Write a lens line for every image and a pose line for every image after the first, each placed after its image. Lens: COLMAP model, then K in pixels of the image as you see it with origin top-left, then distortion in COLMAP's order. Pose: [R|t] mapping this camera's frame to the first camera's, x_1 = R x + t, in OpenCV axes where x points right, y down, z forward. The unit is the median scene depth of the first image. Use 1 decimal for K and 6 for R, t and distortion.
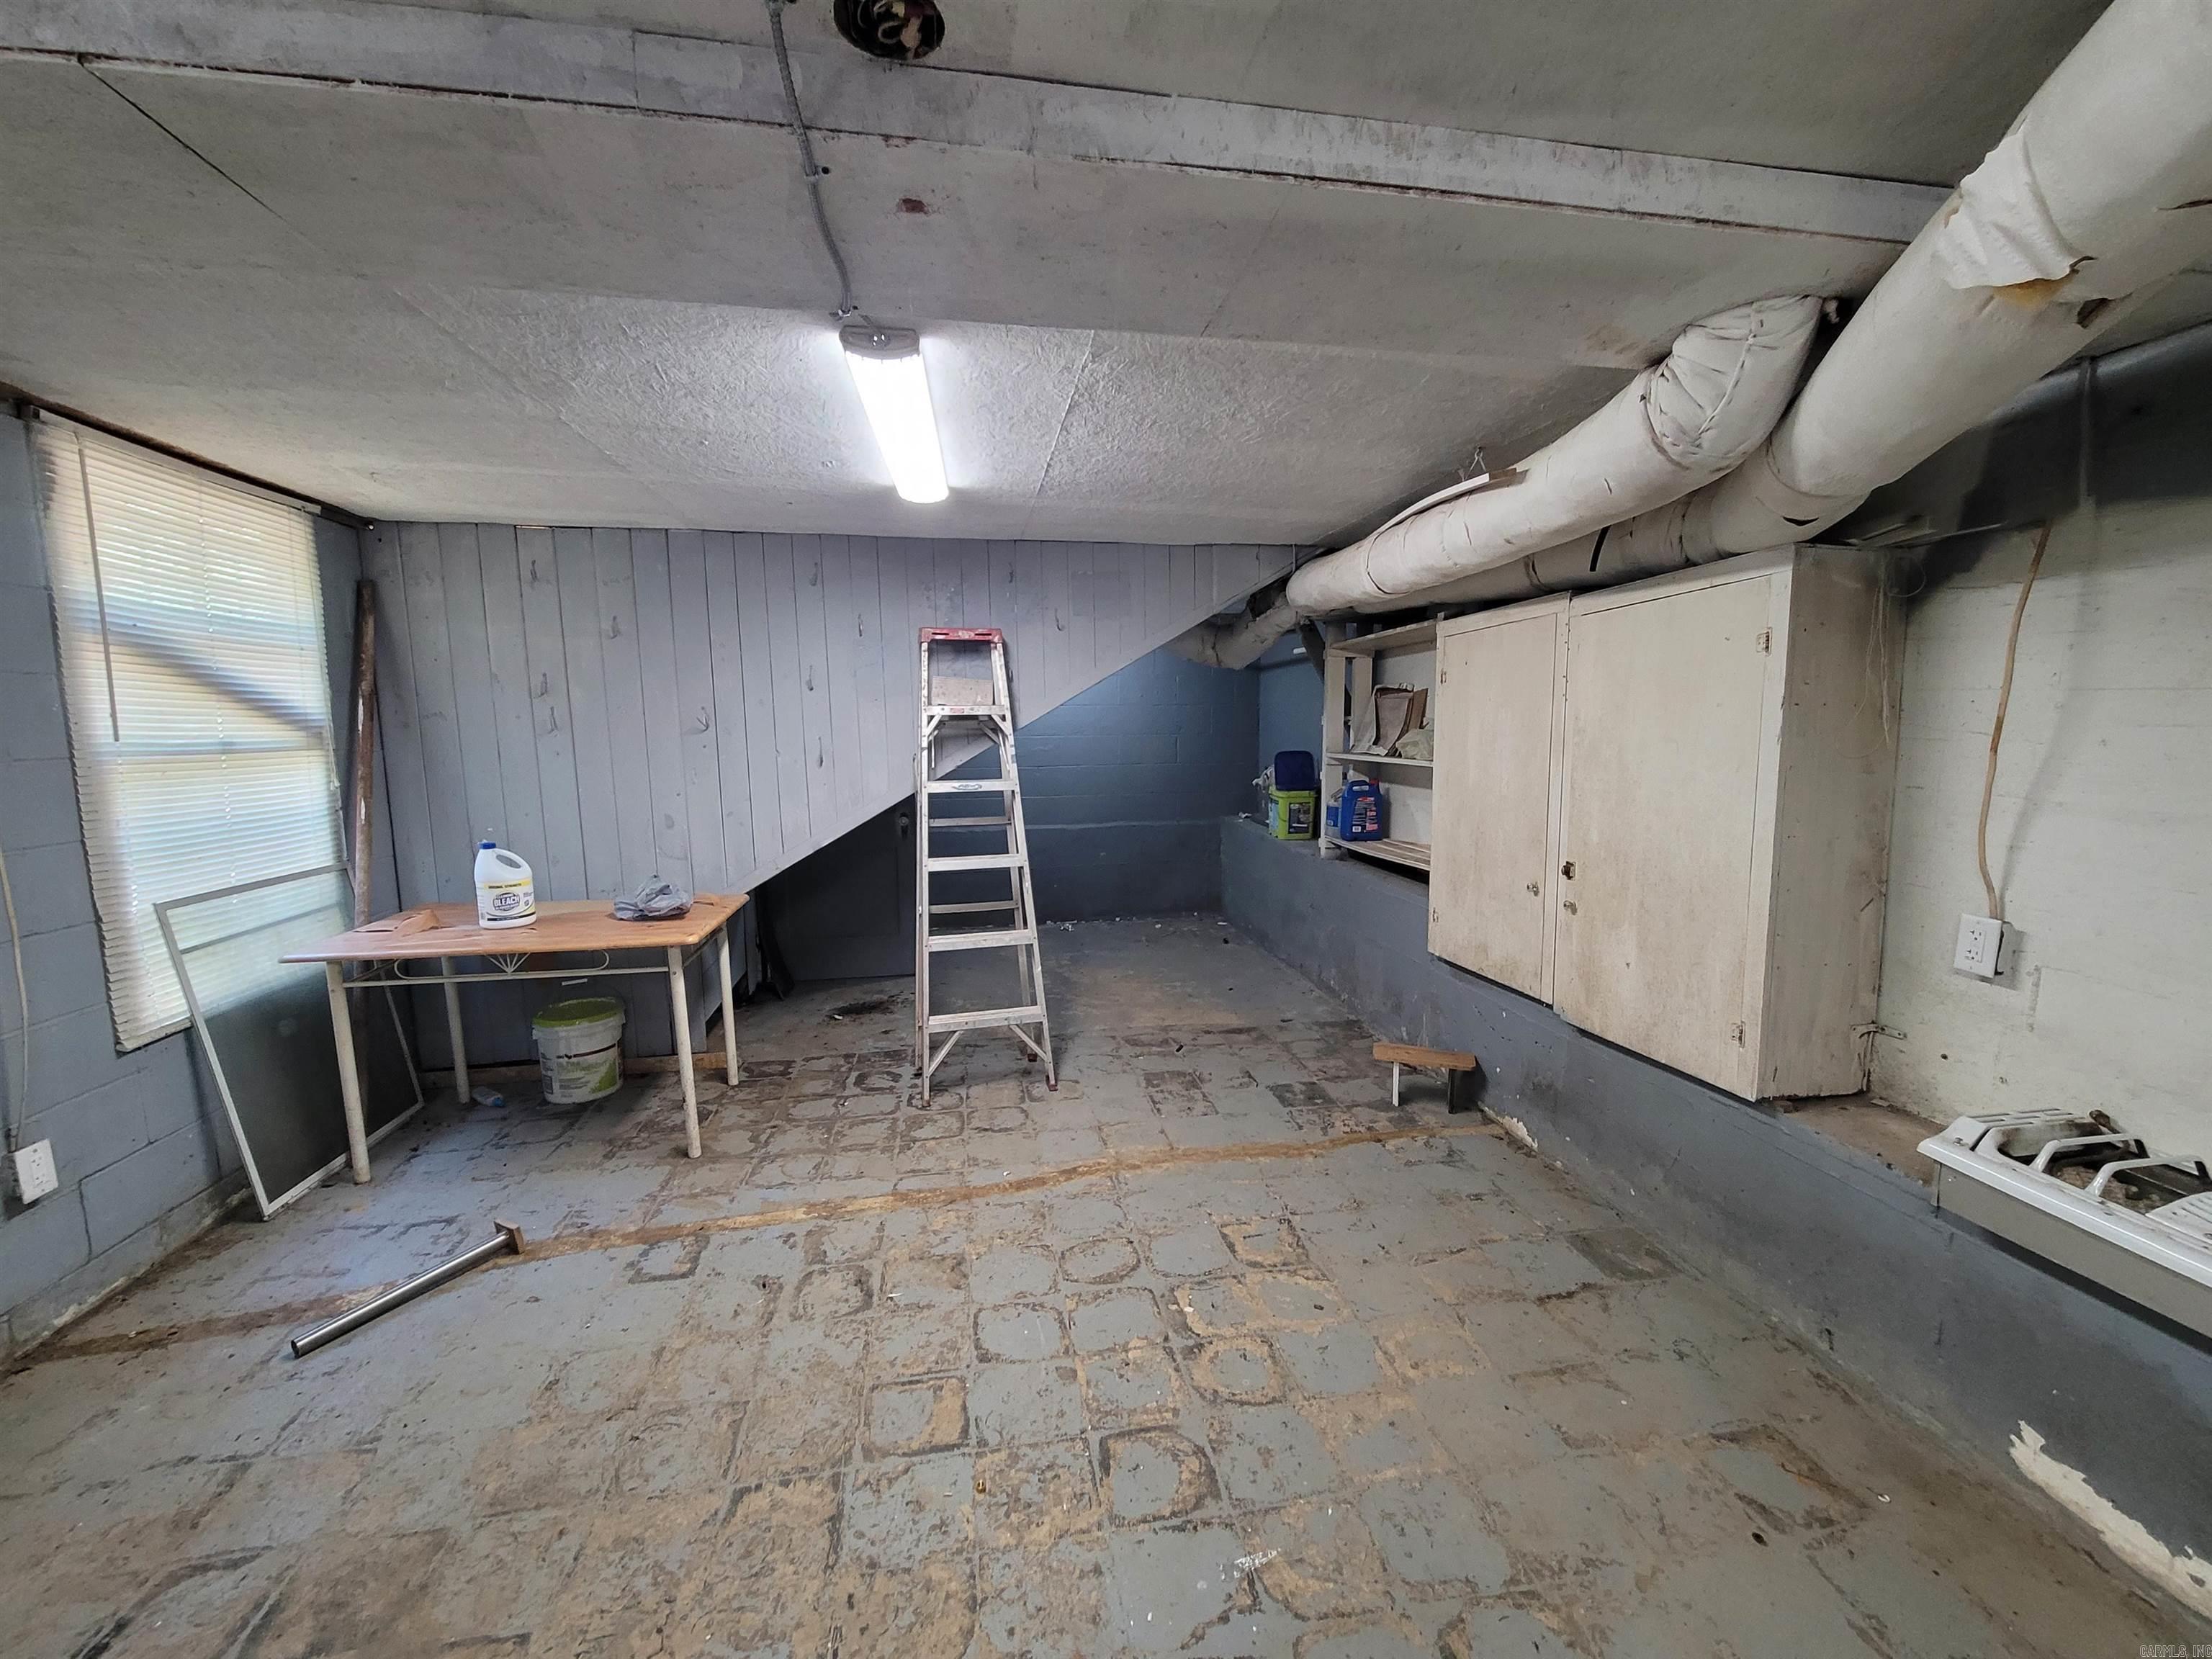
lens RADIAL K [[906.9, 0, 1117.8], [0, 906.9, 837.3], [0, 0, 1]] dist [-0.000281, 0.000317]
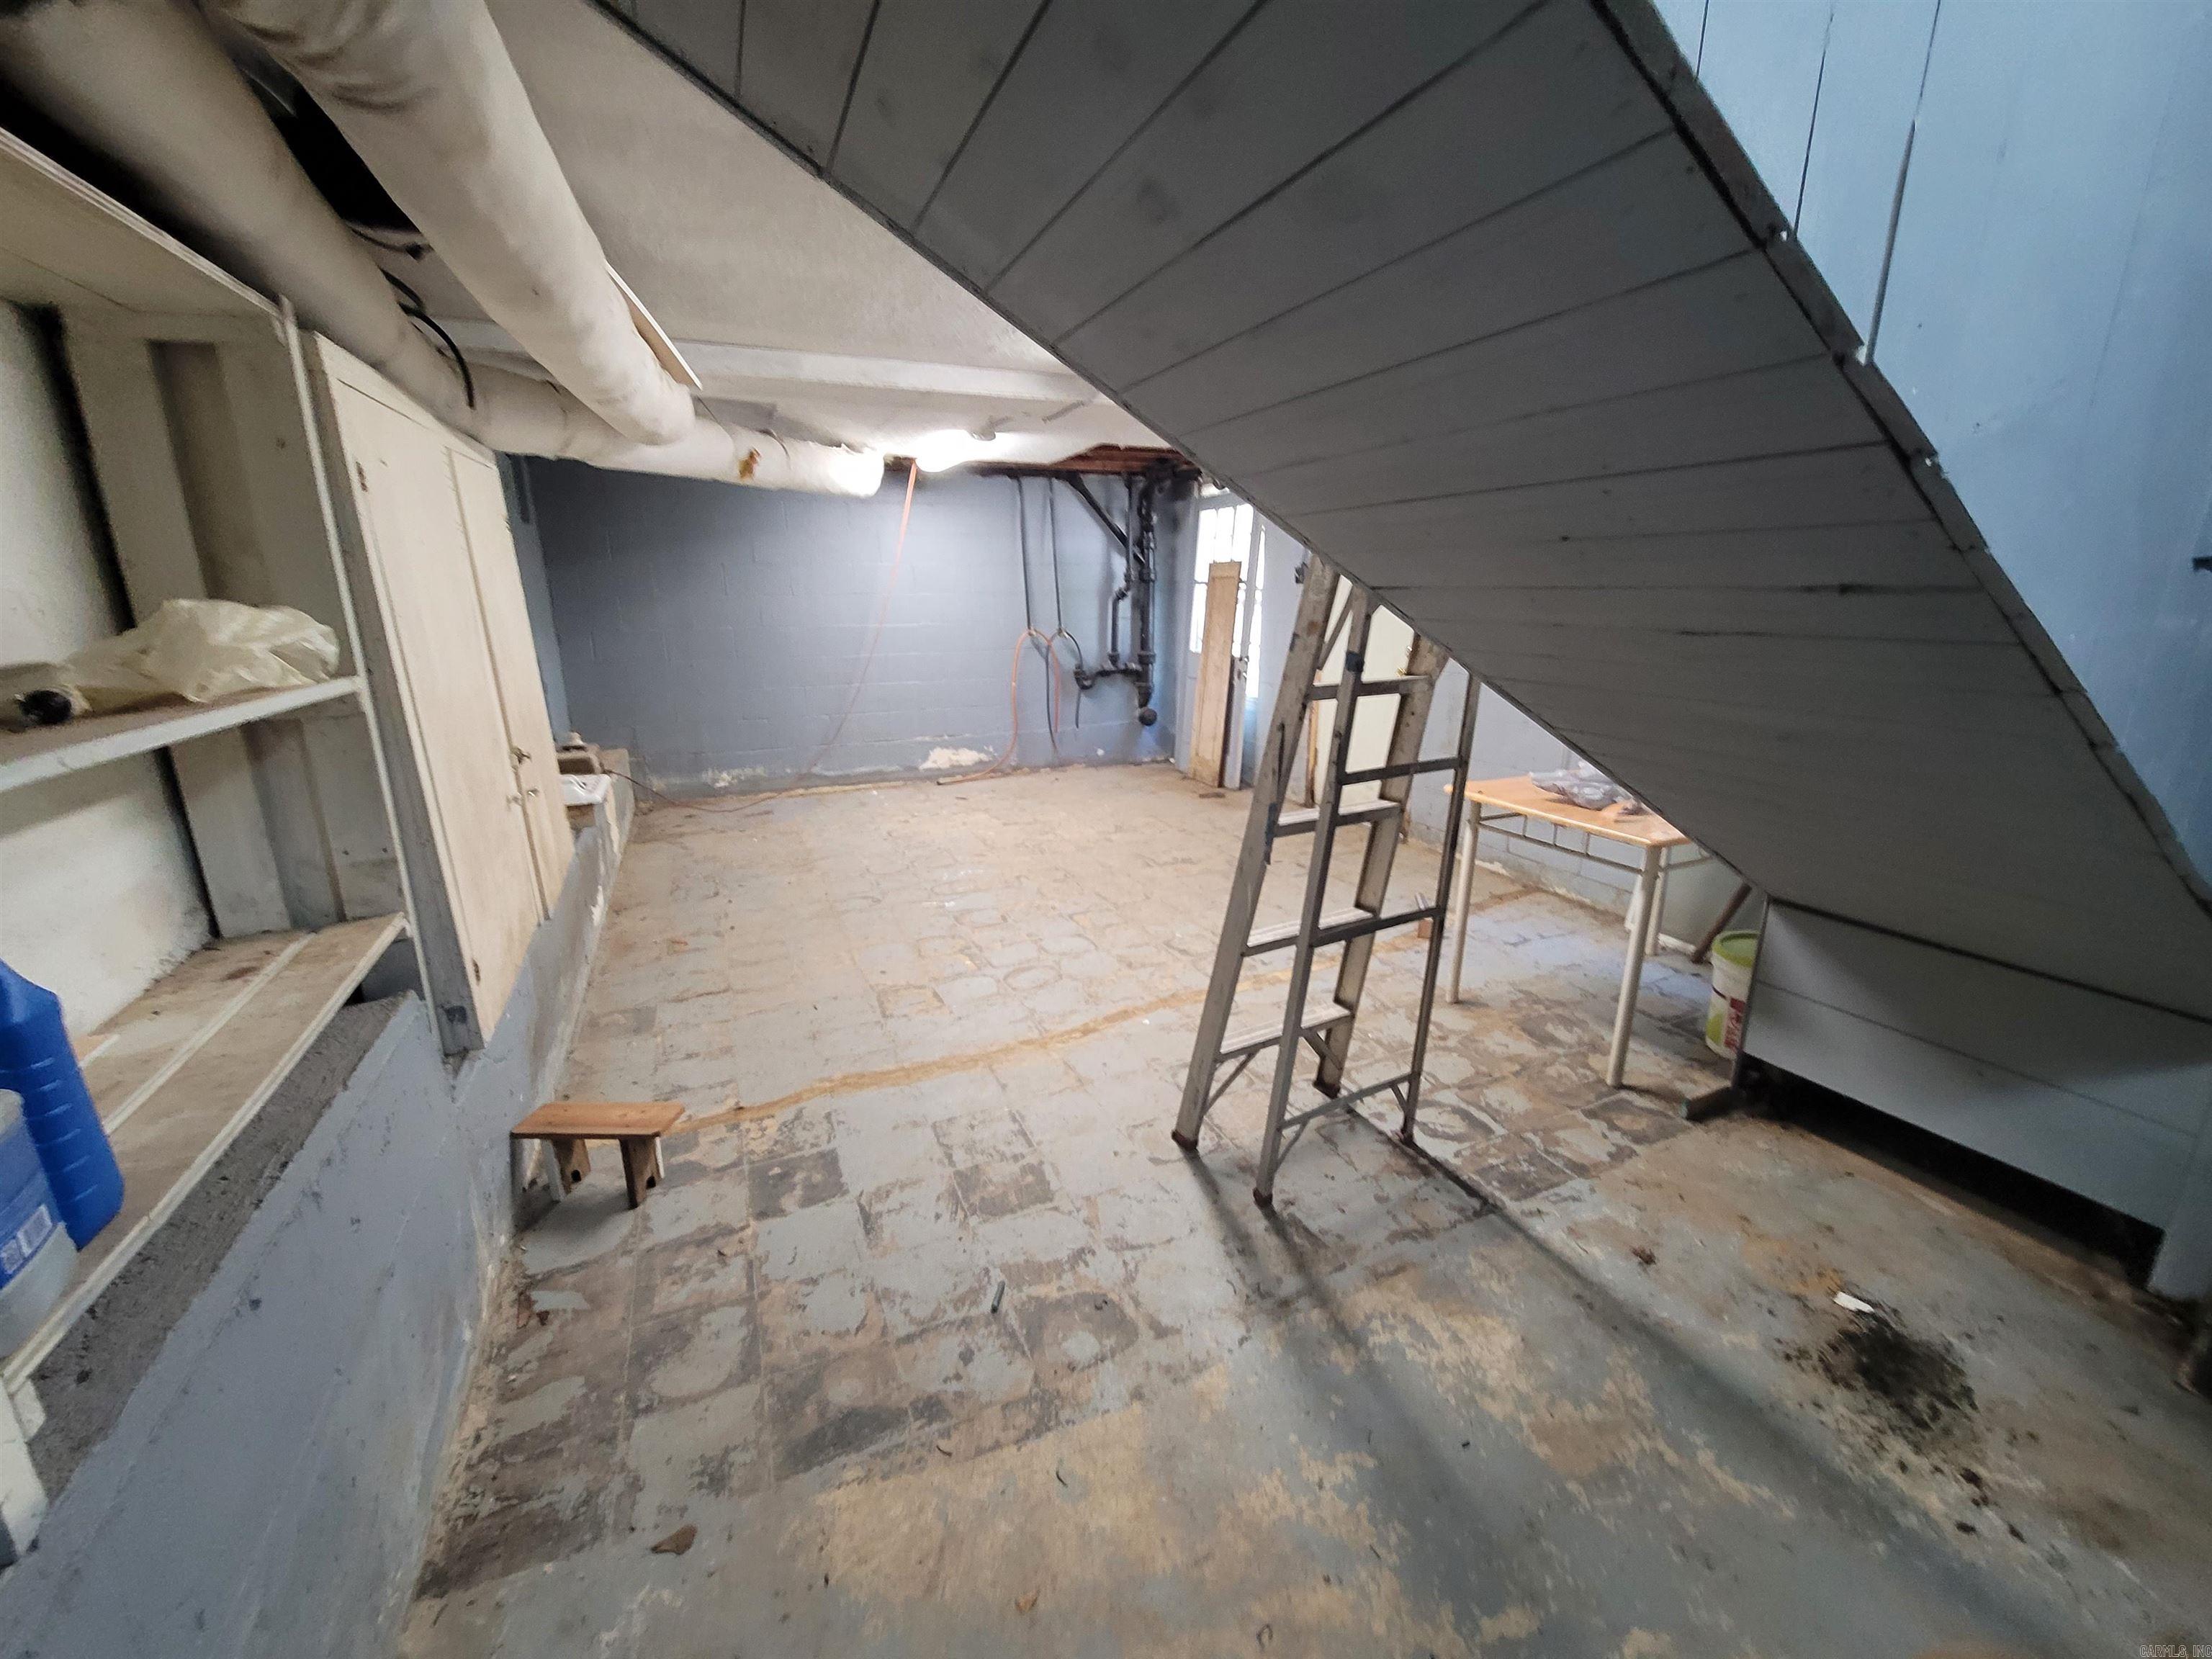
lens RADIAL K [[906.9, 0, 1117.8], [0, 906.9, 837.3], [0, 0, 1]] dist [-0.000281, 0.000317]
pose [[-0.969078, 0.084591, -0.231800, 0.109525], [-0.010950, 0.923735, 0.382876, -0.184724], [0.246510, 0.373575, -0.894245, 1.523820]]
